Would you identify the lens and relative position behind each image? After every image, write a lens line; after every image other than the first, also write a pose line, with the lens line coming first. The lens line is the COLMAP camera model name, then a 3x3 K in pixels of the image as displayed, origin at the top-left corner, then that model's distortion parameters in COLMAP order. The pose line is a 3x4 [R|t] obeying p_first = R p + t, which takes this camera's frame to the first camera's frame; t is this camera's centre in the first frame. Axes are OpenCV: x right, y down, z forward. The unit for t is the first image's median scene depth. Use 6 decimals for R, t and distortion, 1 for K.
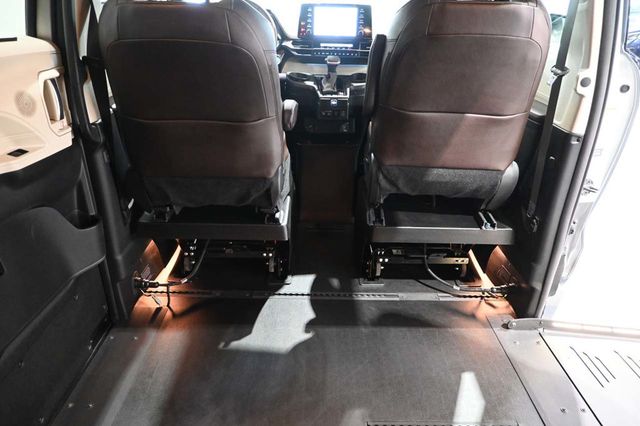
lens RADIAL K [[439.3, 0, 316.0], [0, 439.3, 208.5], [0, 0, 1]] dist [-0.004581, 0.000998]
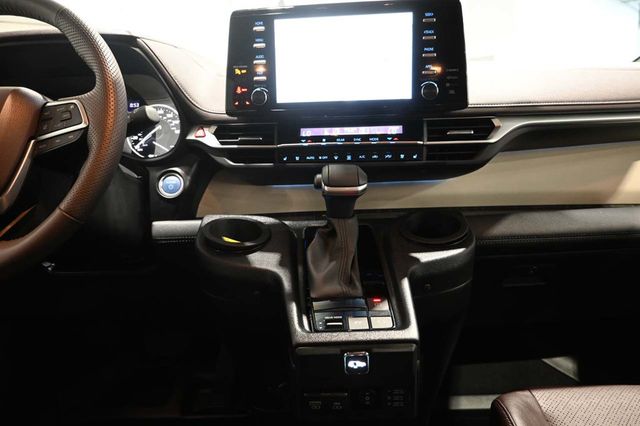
lens RADIAL K [[439.3, 0, 322.8], [0, 439.3, 213.5], [0, 0, 1]] dist [-0.004581, 0.000998]
pose [[0.998519, -0.051517, -0.017516, 0.029206], [0.047367, 0.981382, -0.186131, -0.258656], [0.026779, 0.185026, 0.982369, 0.708215]]
